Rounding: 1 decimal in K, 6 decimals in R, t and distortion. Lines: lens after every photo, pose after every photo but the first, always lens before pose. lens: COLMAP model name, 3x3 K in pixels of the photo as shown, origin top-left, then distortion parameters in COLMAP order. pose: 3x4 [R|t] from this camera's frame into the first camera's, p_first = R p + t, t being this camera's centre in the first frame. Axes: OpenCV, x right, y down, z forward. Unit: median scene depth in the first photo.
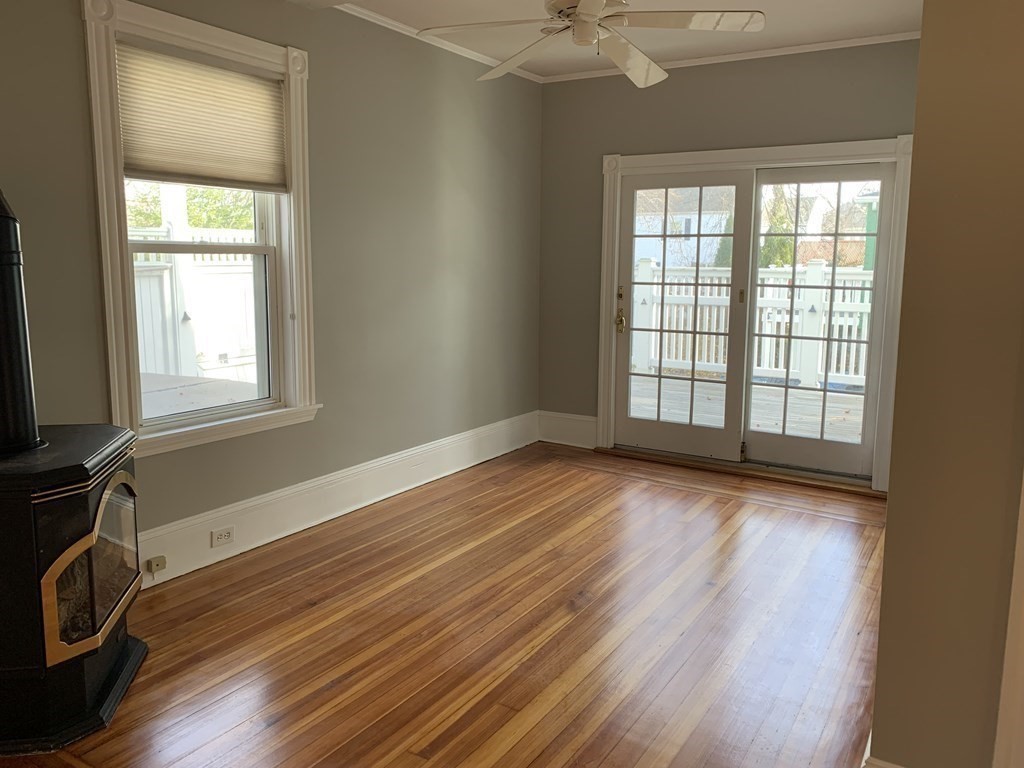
lens RADIAL K [[785.0, 0, 512.5], [0, 785.0, 378.1], [0, 0, 1]] dist [0.040153, -0.020427]
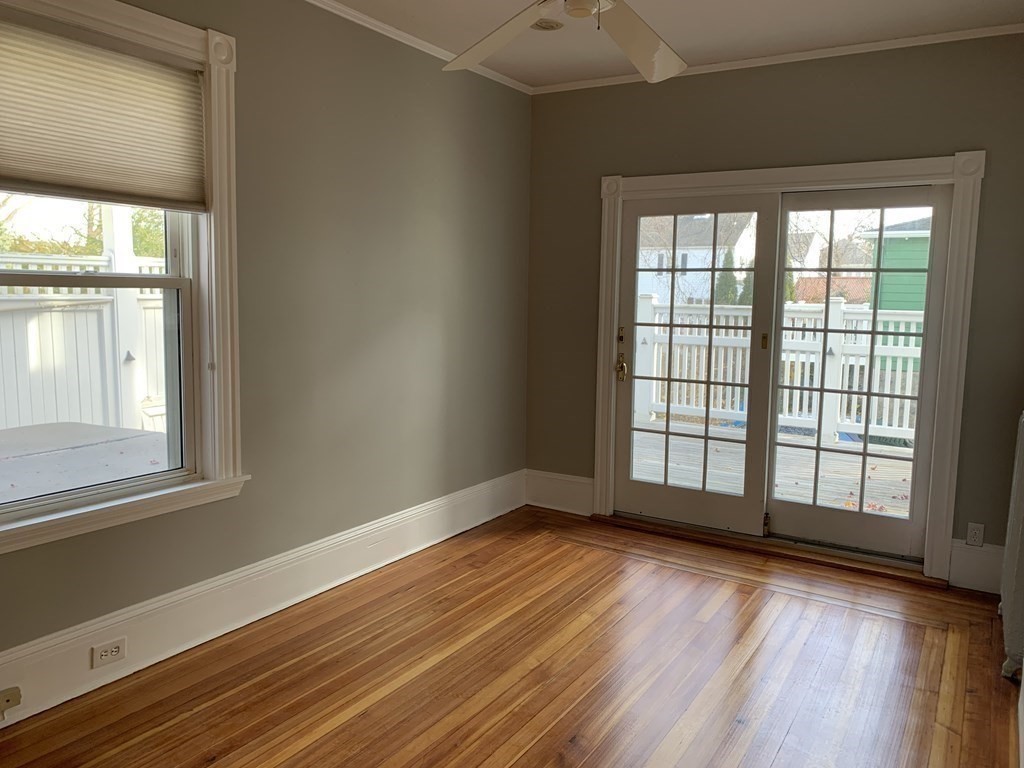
lens RADIAL K [[785.0, 0, 512.4], [0, 785.0, 384.0], [0, 0, 1]] dist [0.040153, -0.020427]
pose [[0.999960, 0.007209, 0.005383, 0.017536], [-0.007024, 0.999408, -0.033677, -0.031929], [-0.005622, 0.033638, 0.999418, 0.180721]]
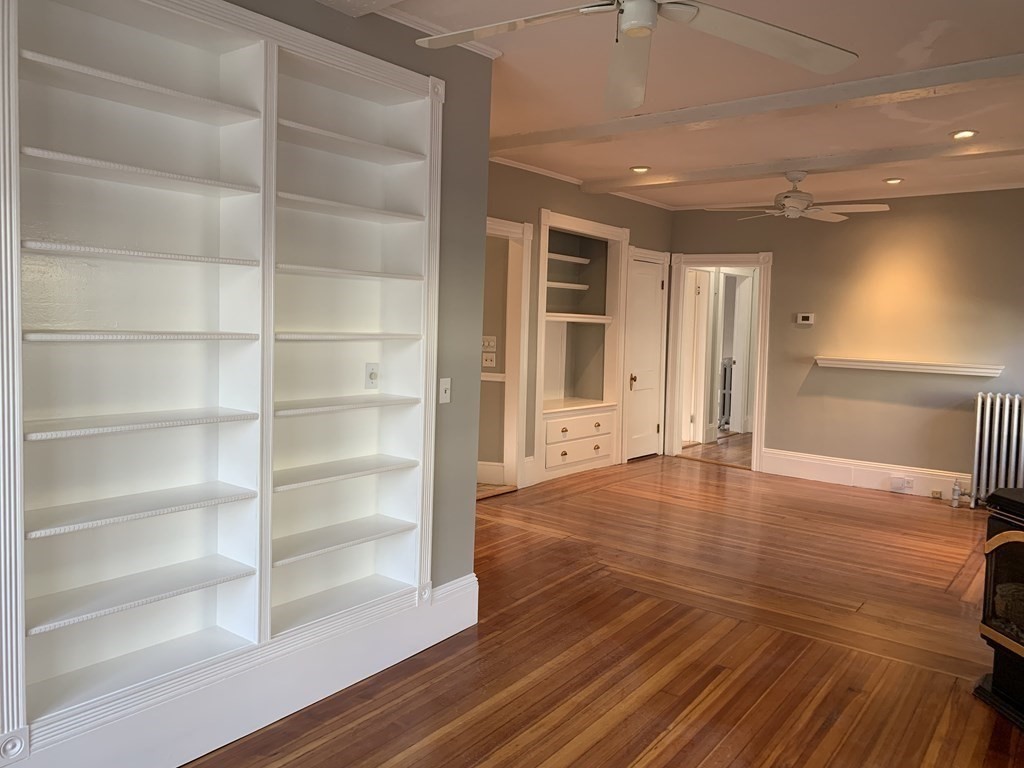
lens RADIAL K [[785.0, 0, 513.2], [0, 785.0, 381.6], [0, 0, 1]] dist [0.040153, -0.020427]
pose [[-0.995034, -0.046856, 0.087812, 0.091939], [-0.026689, 0.975556, 0.218122, -0.195180], [-0.095886, 0.214695, -0.971963, 1.276127]]
